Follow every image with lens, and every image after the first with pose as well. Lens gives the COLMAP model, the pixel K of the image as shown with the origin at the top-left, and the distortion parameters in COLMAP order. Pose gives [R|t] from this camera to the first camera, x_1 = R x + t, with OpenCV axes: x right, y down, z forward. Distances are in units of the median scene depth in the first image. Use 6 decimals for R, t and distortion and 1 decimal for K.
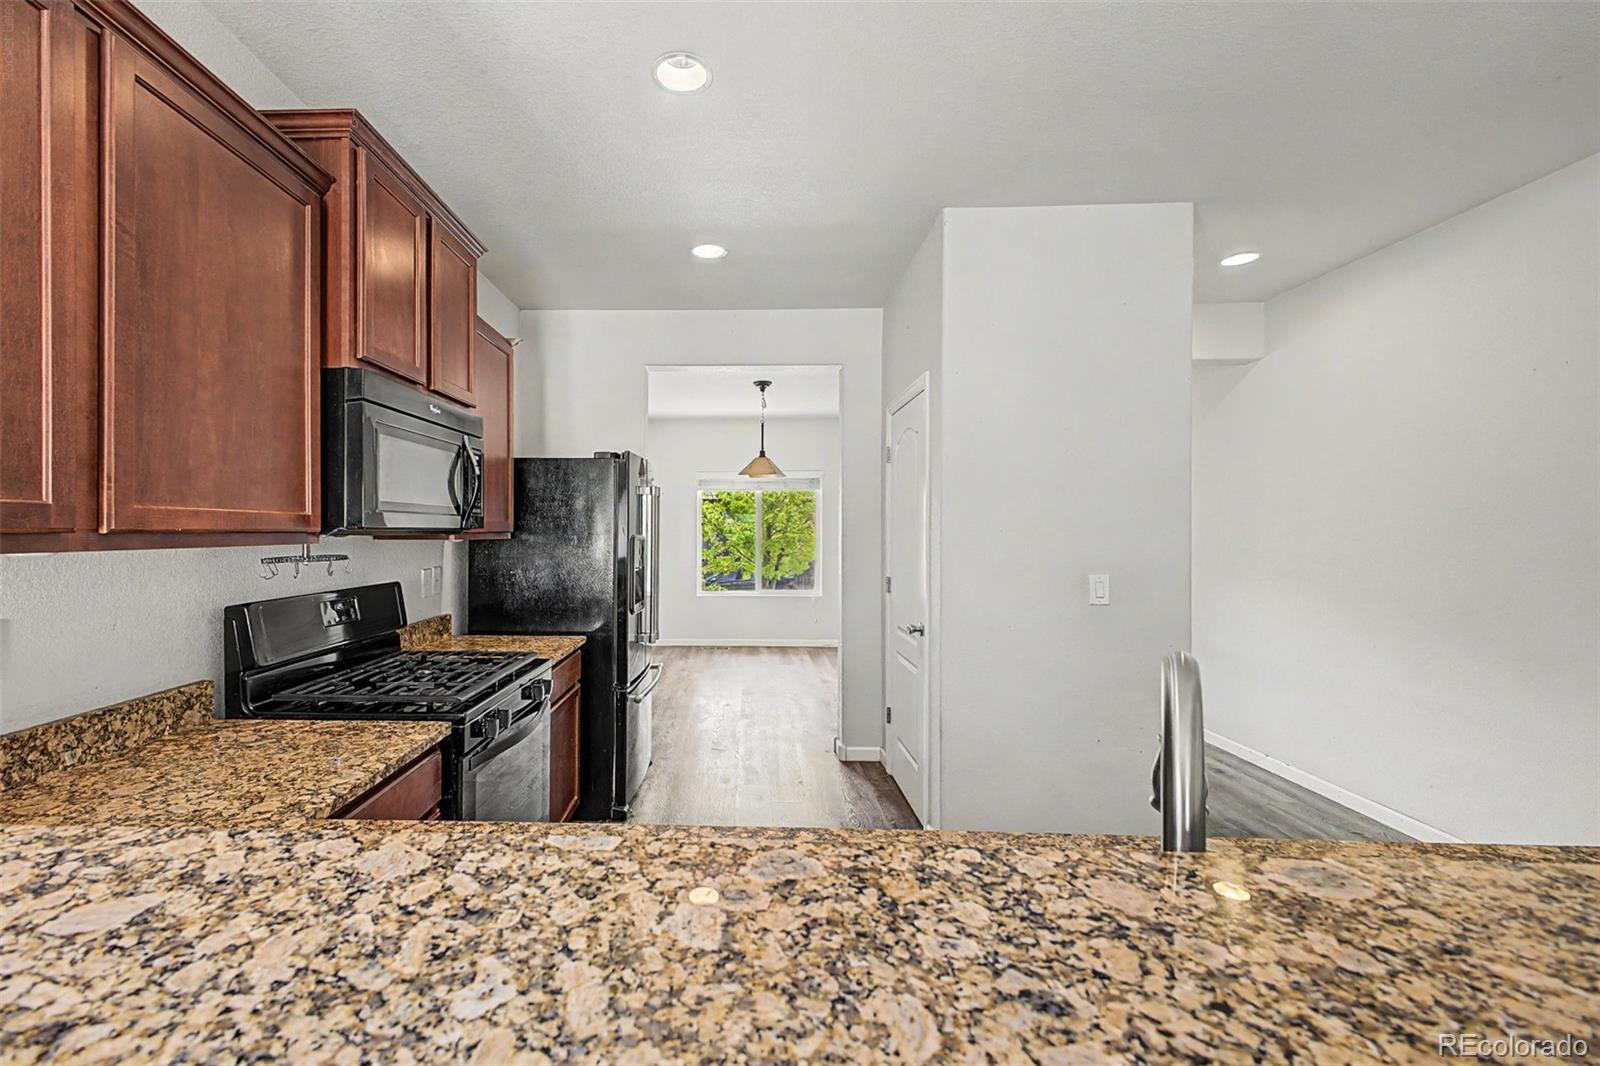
lens RADIAL K [[636.5, 0, 718.9], [0, 636.5, 537.4], [0, 0, 1]] dist [0.019655, -0.005530]
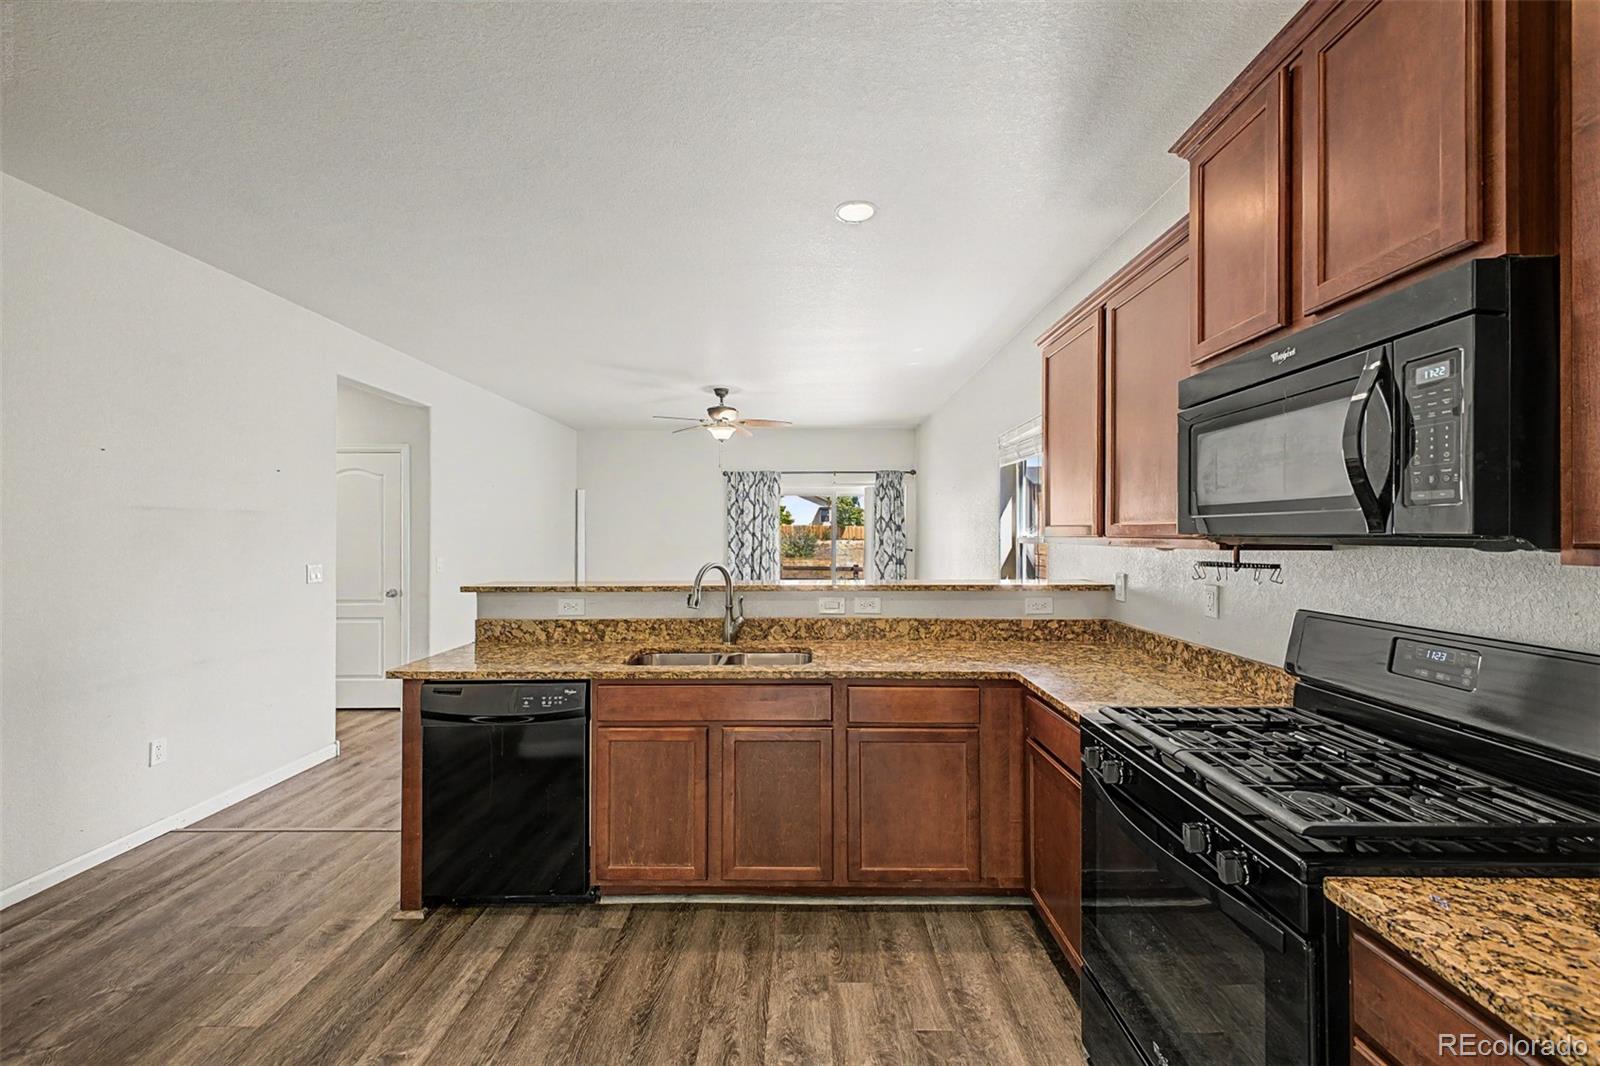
lens RADIAL K [[636.5, 0, 788.6], [0, 636.5, 536.1], [0, 0, 1]] dist [0.019655, -0.005530]
pose [[-0.999814, -0.000281, -0.019297, 0.114538], [-0.000498, 0.999937, 0.011197, -0.029543], [0.019293, 0.011205, -0.999751, 2.384165]]
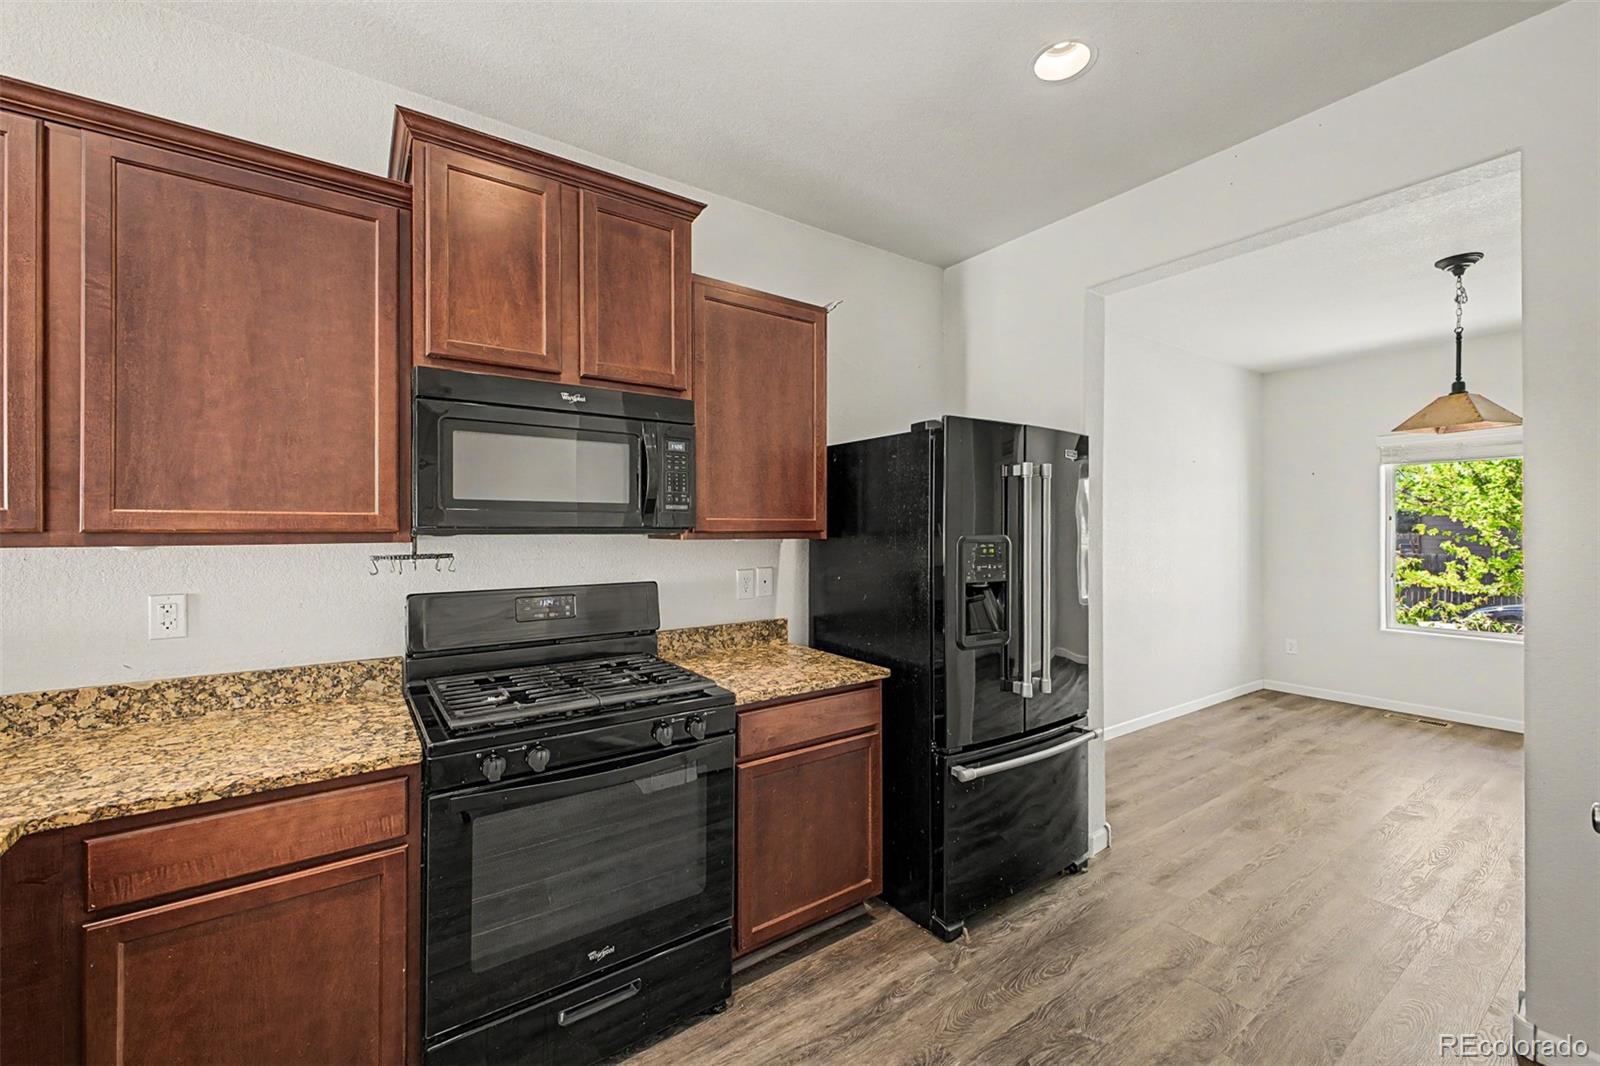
lens RADIAL K [[636.5, 0, 822.3], [0, 636.5, 527.2], [0, 0, 1]] dist [0.019655, -0.005530]
pose [[0.626849, 0.002593, -0.779136, 0.707321], [-0.009598, 0.999944, -0.004395, -0.019740], [0.779081, 0.010233, 0.626839, 1.019413]]
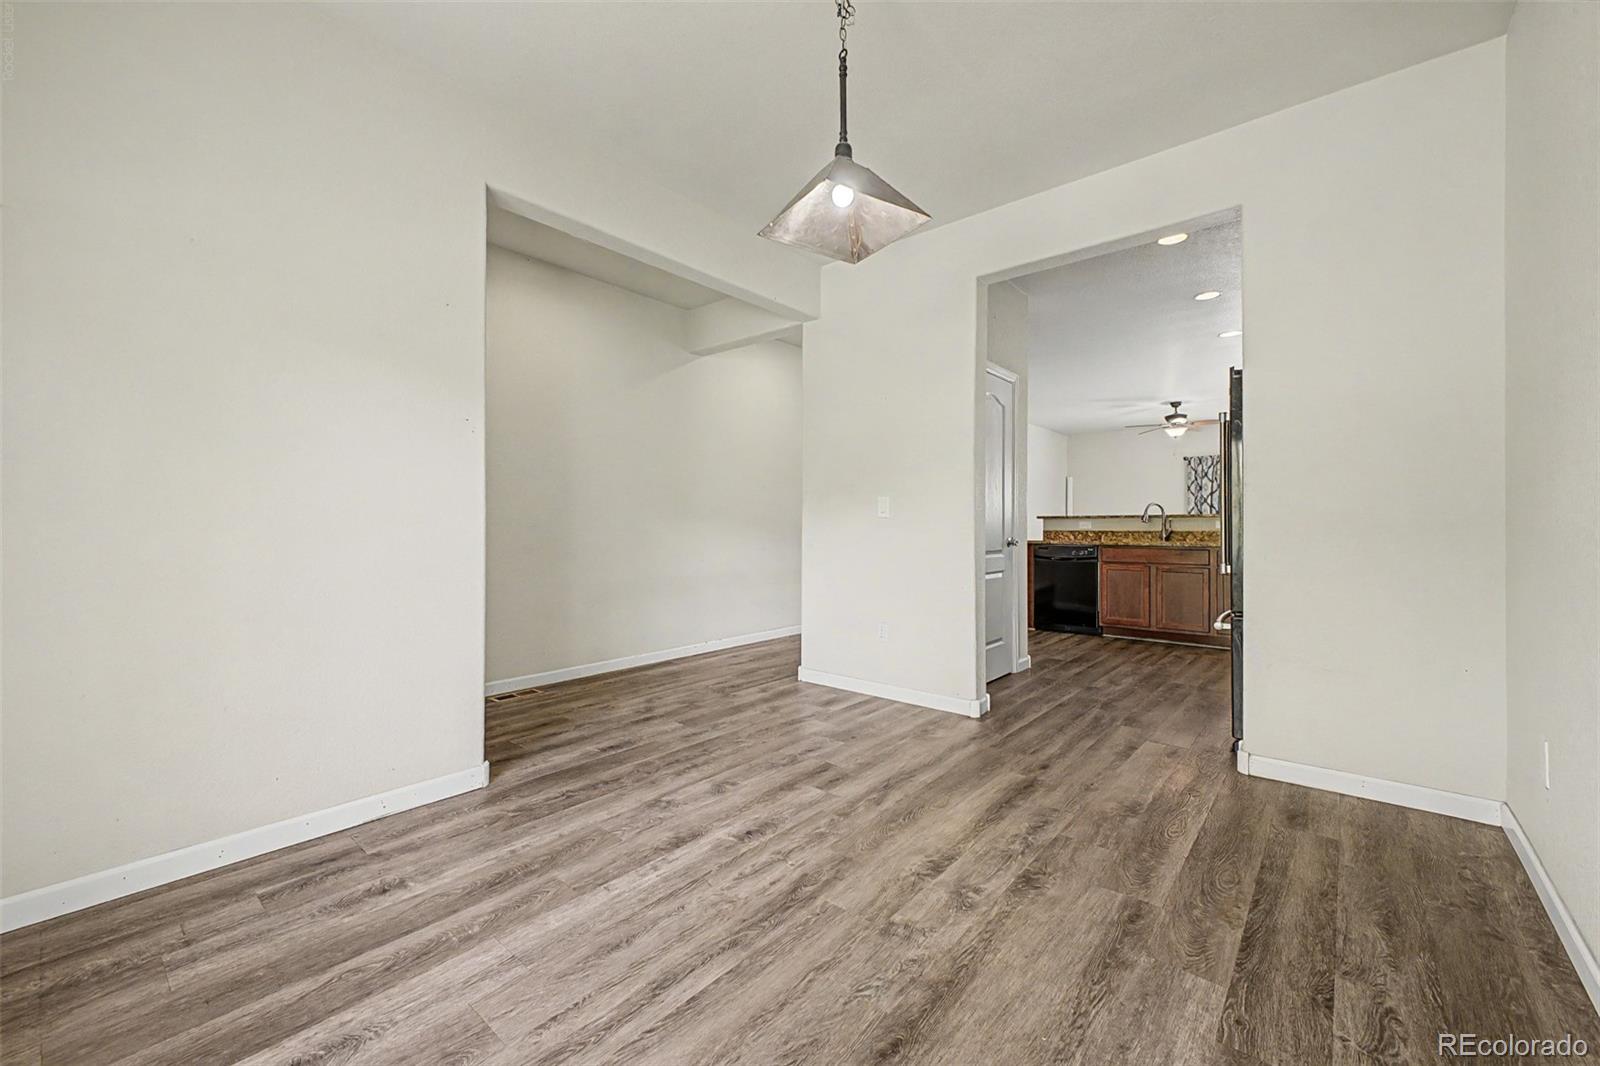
lens RADIAL K [[636.5, 0, 807.3], [0, 636.5, 519.5], [0, 0, 1]] dist [0.019655, -0.005530]
pose [[-0.796936, 0.000900, 0.604063, -0.493679], [0.001440, 0.999999, 0.000409, 0.200187], [-0.604062, 0.001196, -0.796936, 5.631859]]
